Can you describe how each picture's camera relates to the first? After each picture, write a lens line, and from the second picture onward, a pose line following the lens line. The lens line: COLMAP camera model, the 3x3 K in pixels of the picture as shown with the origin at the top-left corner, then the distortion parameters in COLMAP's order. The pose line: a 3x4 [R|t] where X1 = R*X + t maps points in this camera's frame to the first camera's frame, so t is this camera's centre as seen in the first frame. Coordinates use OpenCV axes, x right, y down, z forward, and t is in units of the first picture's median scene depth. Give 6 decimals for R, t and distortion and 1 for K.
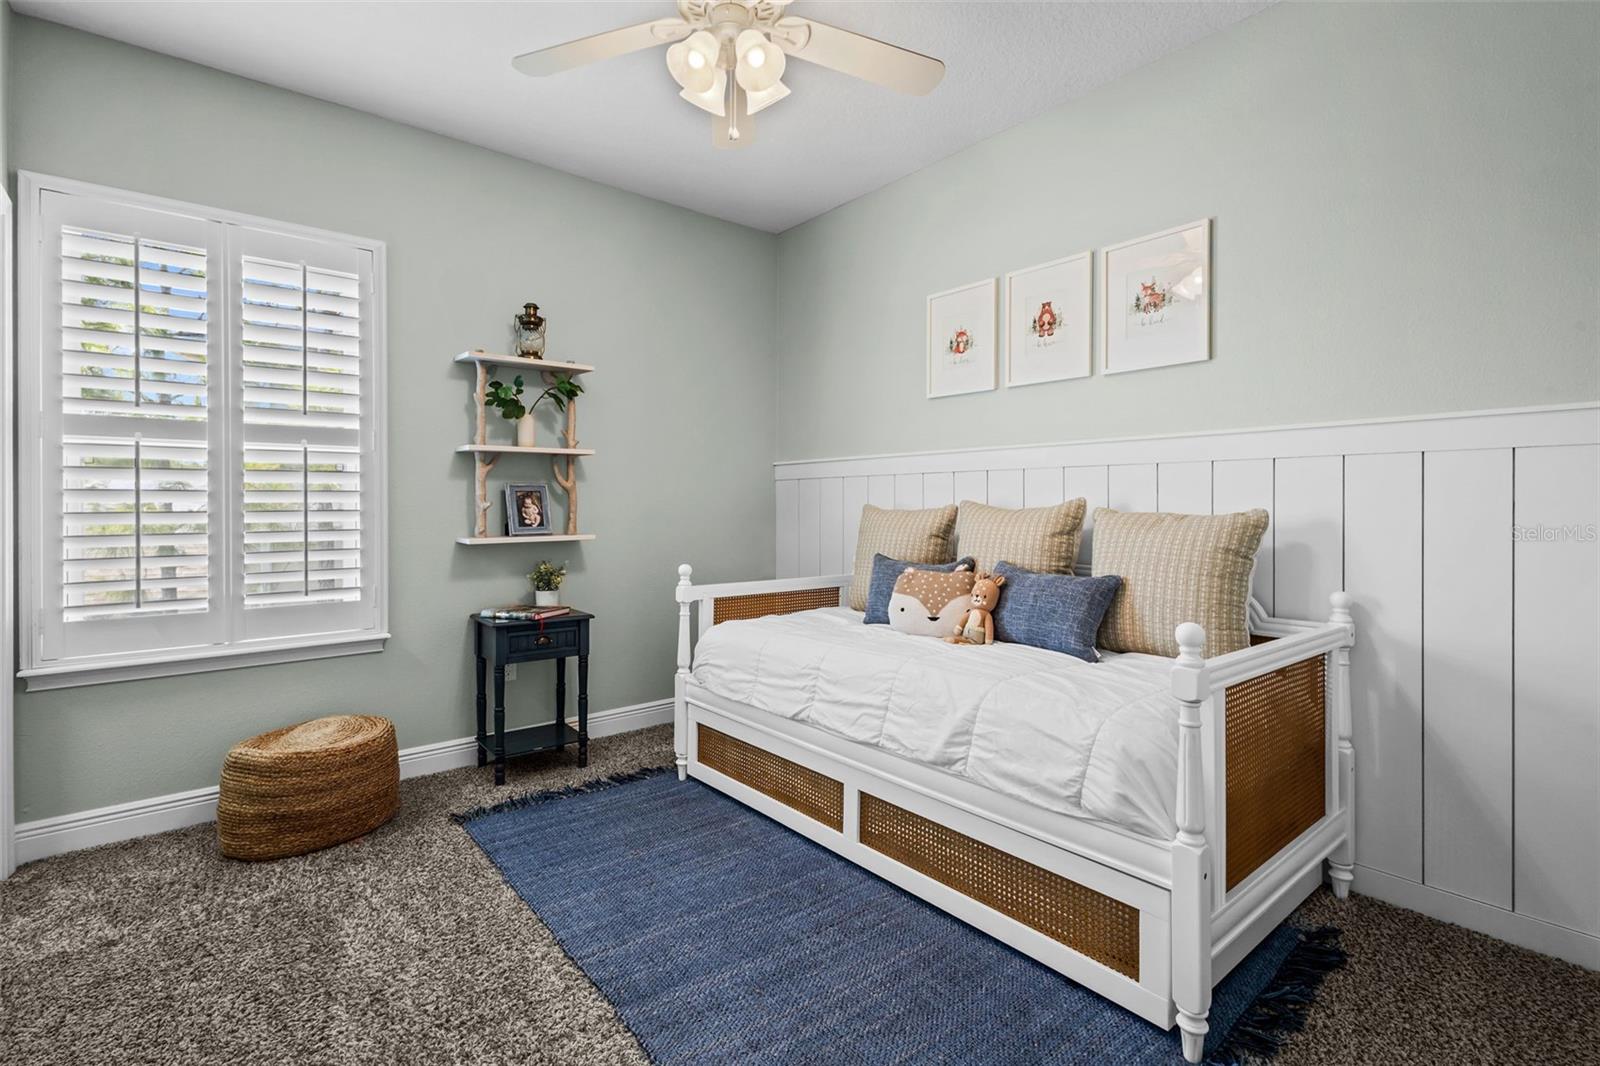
lens RADIAL K [[744.1, 0, 799.7], [0, 744.1, 519.0], [0, 0, 1]] dist [0.015592, -0.003201]
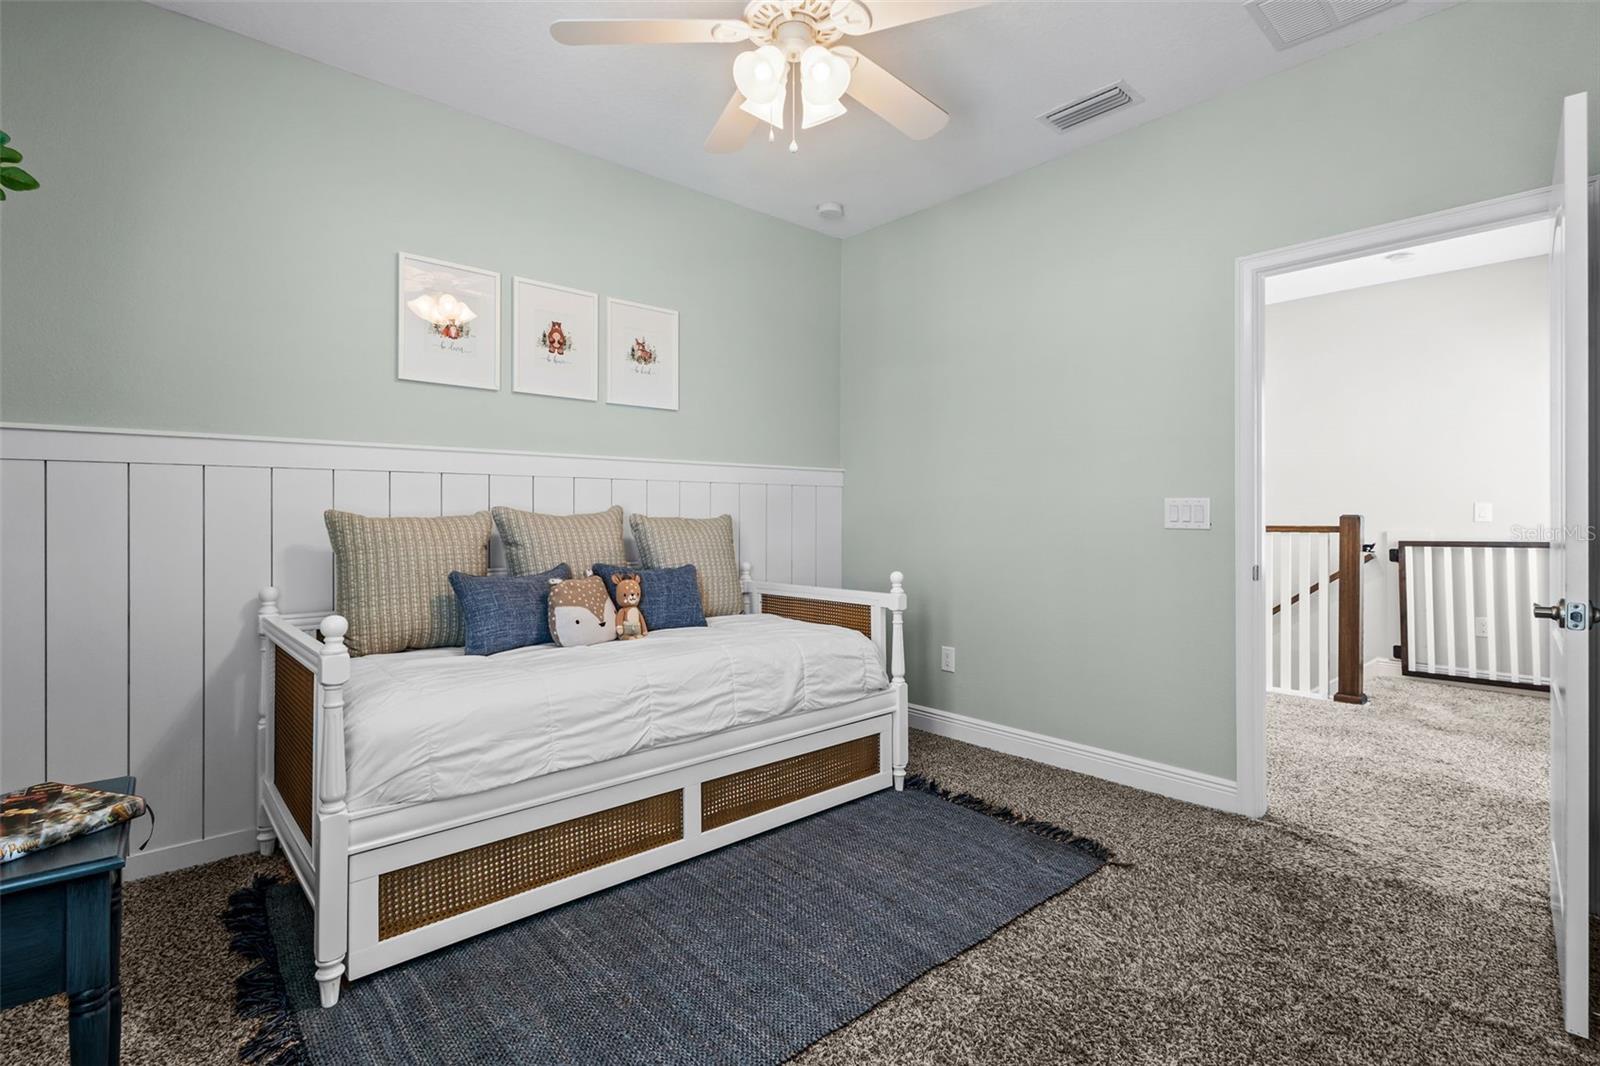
lens RADIAL K [[744.1, 0, 799.8], [0, 744.1, 518.6], [0, 0, 1]] dist [0.015592, -0.003201]
pose [[-0.030604, -0.008968, 0.999491, -0.870454], [0.015078, 0.999842, 0.009433, -0.015071], [-0.999418, 0.015359, -0.030464, 0.795574]]
